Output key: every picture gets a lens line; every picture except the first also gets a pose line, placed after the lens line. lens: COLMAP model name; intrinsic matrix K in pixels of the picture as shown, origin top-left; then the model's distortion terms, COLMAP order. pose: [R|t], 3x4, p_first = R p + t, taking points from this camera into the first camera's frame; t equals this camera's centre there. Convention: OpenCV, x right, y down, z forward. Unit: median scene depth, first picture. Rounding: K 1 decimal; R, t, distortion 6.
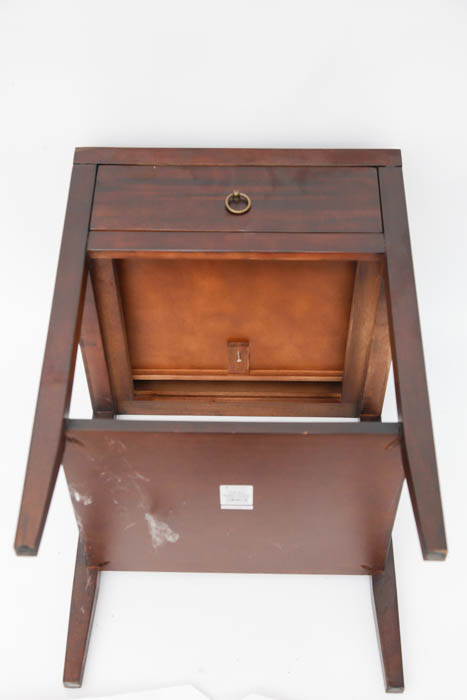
lens RADIAL K [[1076.2, 0, 233.0], [0, 1076.2, 351.0], [0, 0, 1]] dist [0.214875, 0.000000]
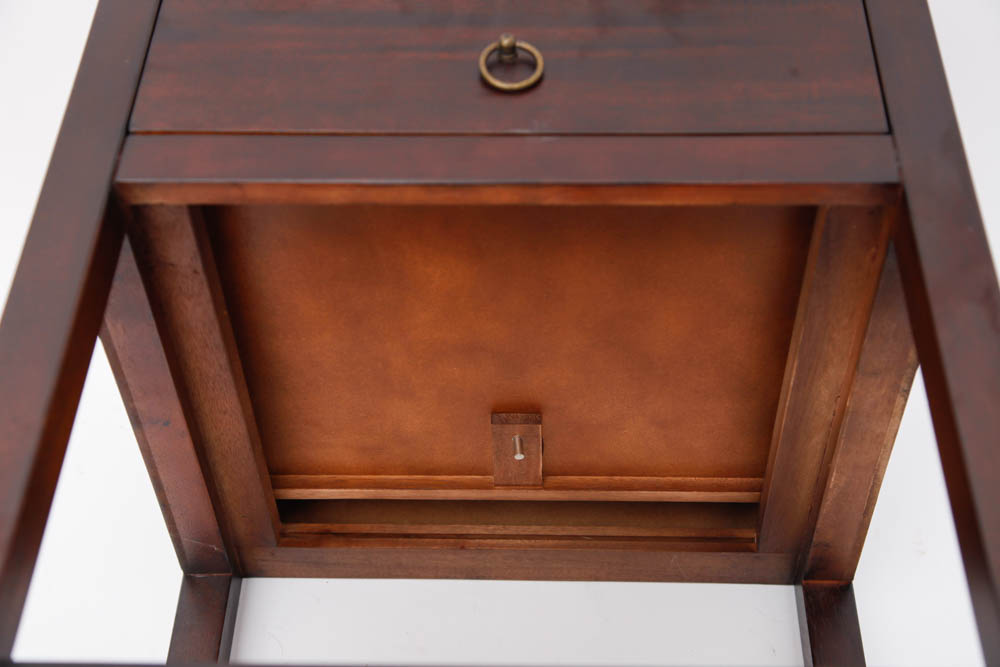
lens RADIAL K [[1537.4, 0, 500.8], [0, 1537.4, 331.2], [0, 0, 1]] dist [0.214875, 0.000000]
pose [[0.999867, -0.004574, -0.015679, 0.008627], [0.003840, 0.998907, -0.046575, -0.013012], [0.015875, 0.046509, 0.998792, 0.415507]]
